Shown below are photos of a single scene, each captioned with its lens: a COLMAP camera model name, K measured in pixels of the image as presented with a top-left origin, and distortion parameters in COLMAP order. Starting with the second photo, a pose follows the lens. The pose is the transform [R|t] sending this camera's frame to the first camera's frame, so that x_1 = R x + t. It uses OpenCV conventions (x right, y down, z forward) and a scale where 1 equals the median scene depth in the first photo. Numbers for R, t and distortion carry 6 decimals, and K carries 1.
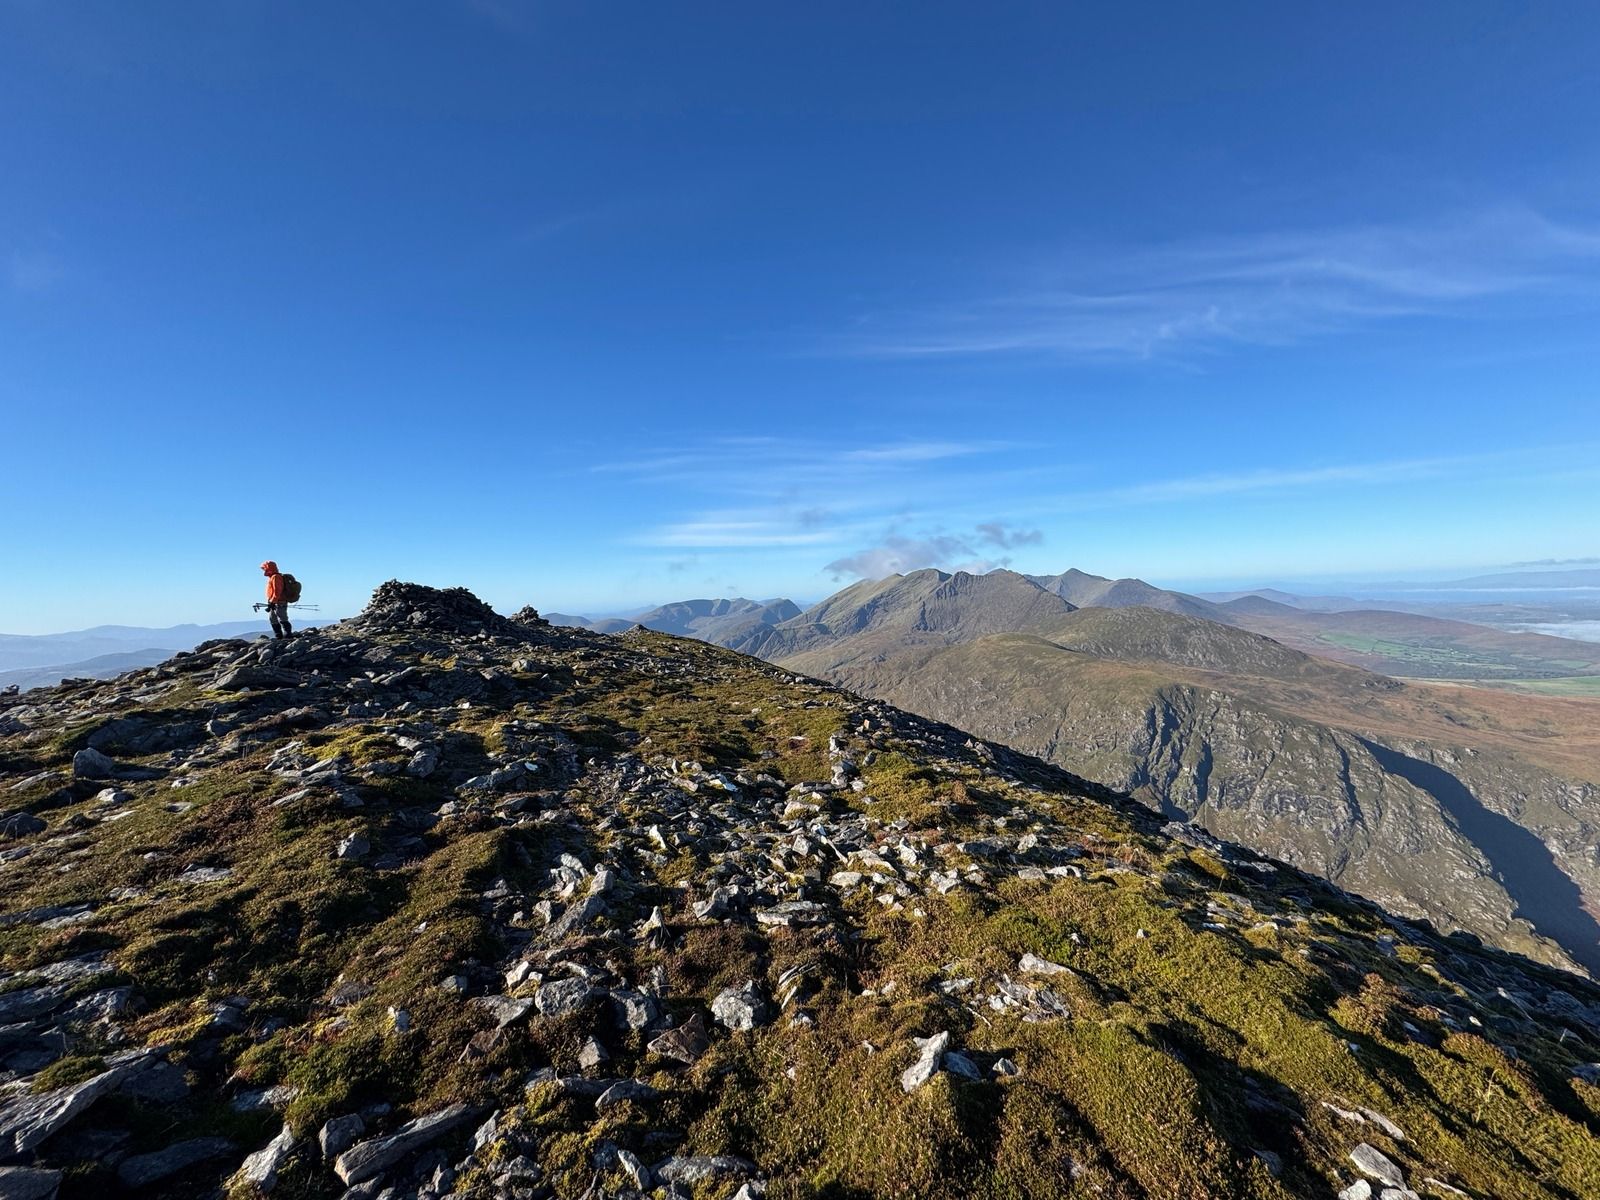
lens RADIAL K [[620.2, 0, 800.0], [0, 620.2, 600.0], [0, 0, 1]] dist [0.001292, -0.000190]
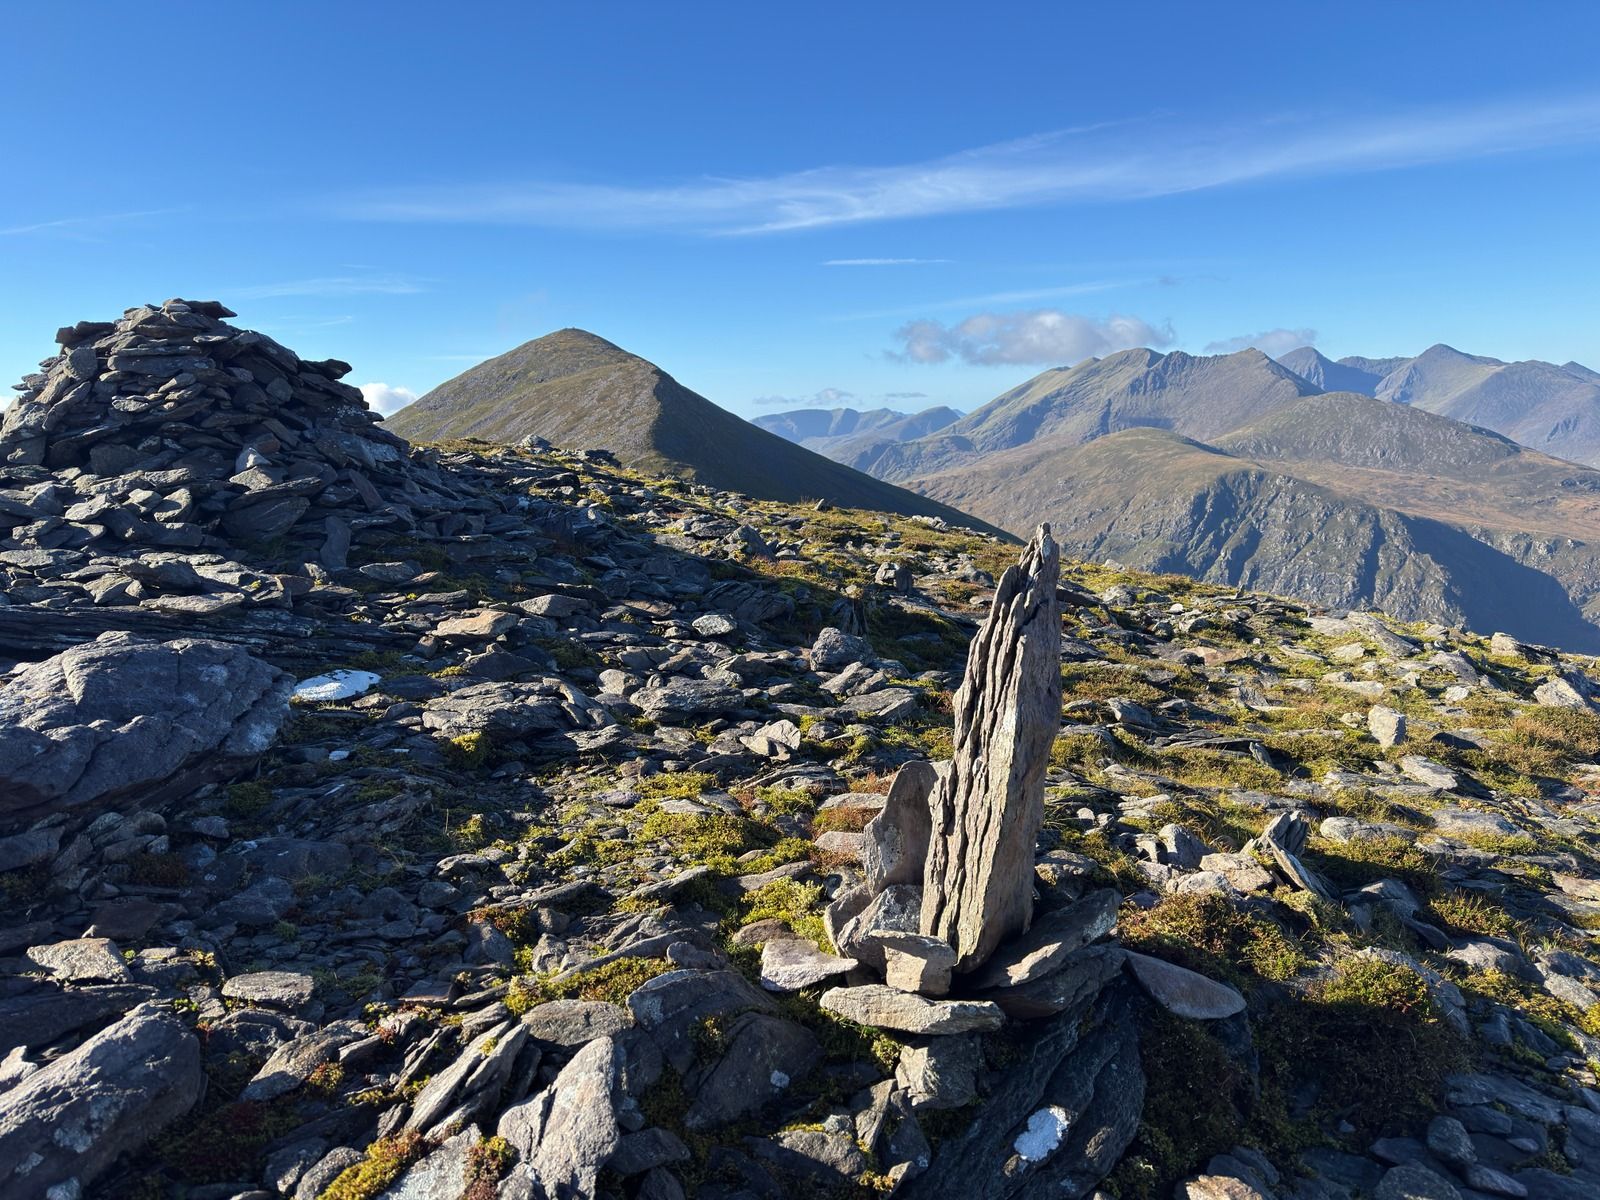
lens RADIAL K [[1092.9, 0, 782.5], [0, 1092.9, 604.1], [0, 0, 1]] dist [0.024272, -0.048788]
pose [[0.979350, 0.025743, -0.200529, 0.127633], [0.008407, 0.985817, 0.167615, 0.026149], [0.201999, -0.165840, 0.965243, -0.320744]]
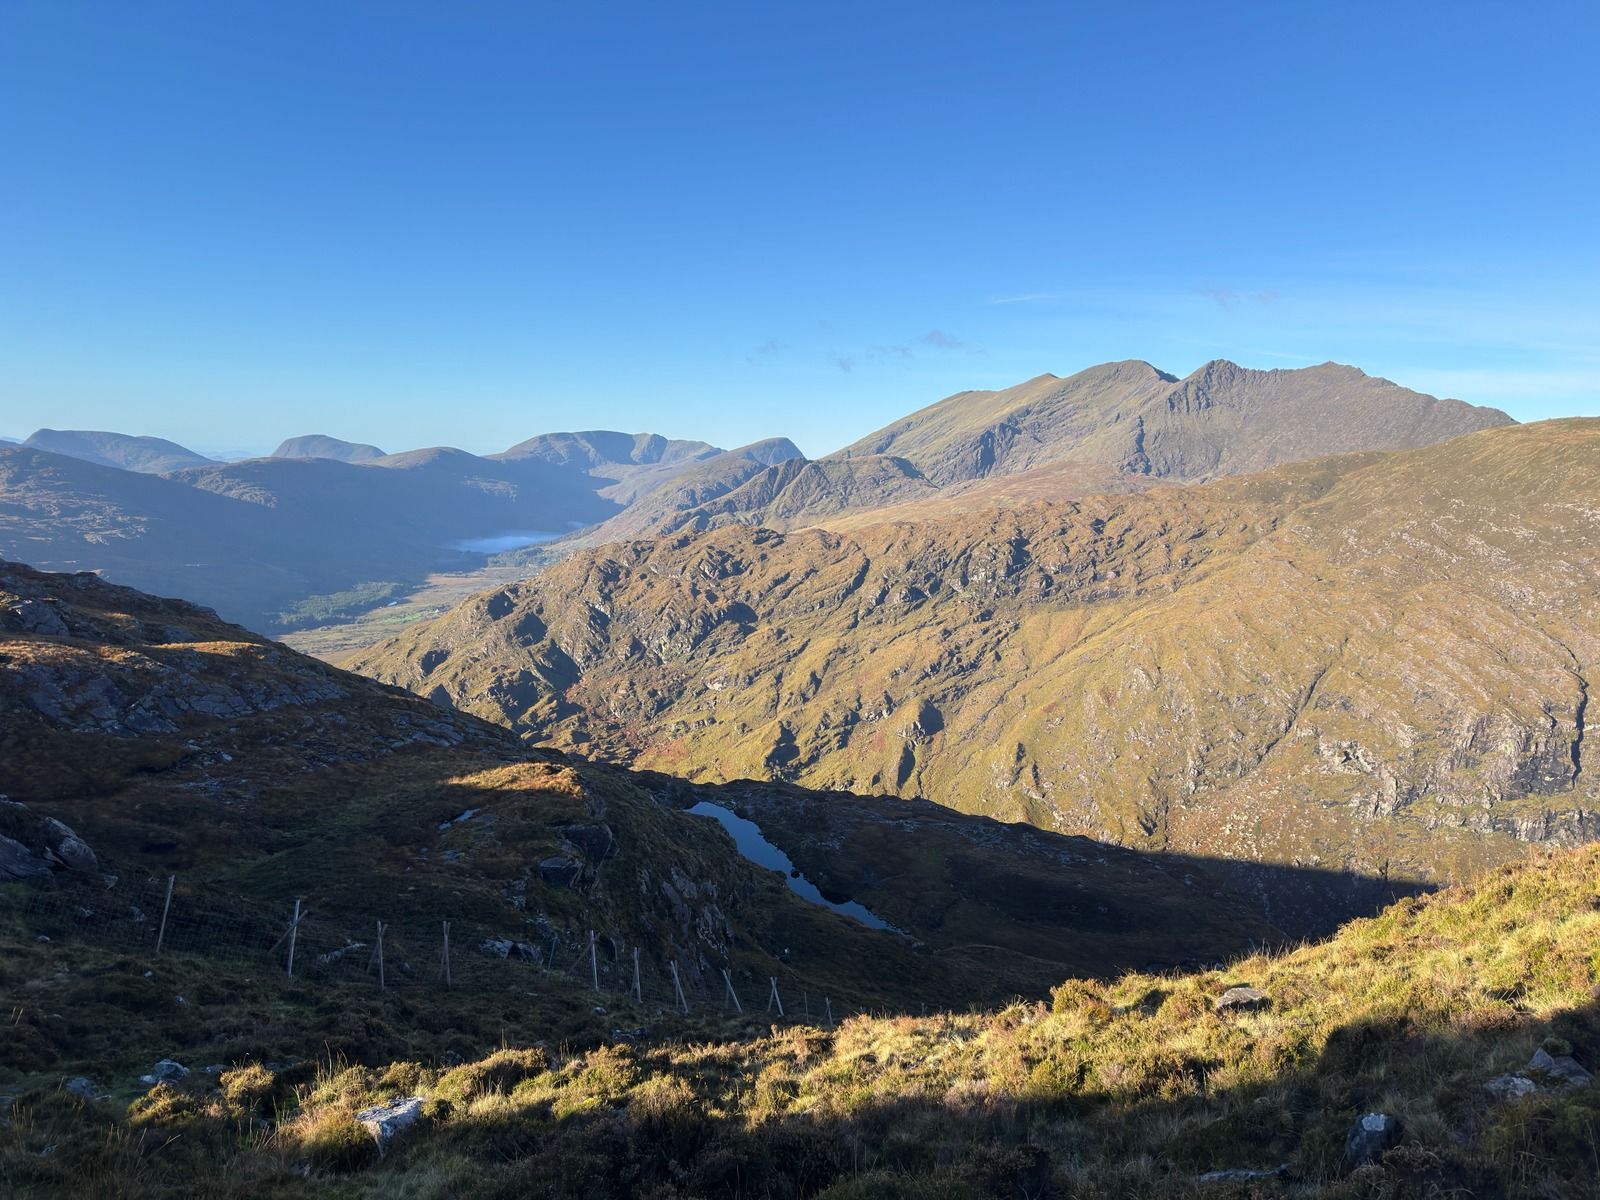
lens RADIAL K [[1070.4, 0, 800.0], [0, 1070.4, 600.0], [0, 0, 1]] dist [0.129233, -0.154570]
pose [[0.996654, 0.067944, 0.045439, -0.109259], [-0.072719, 0.990891, 0.113343, 0.086166], [-0.037324, -0.116268, 0.992516, 0.240212]]
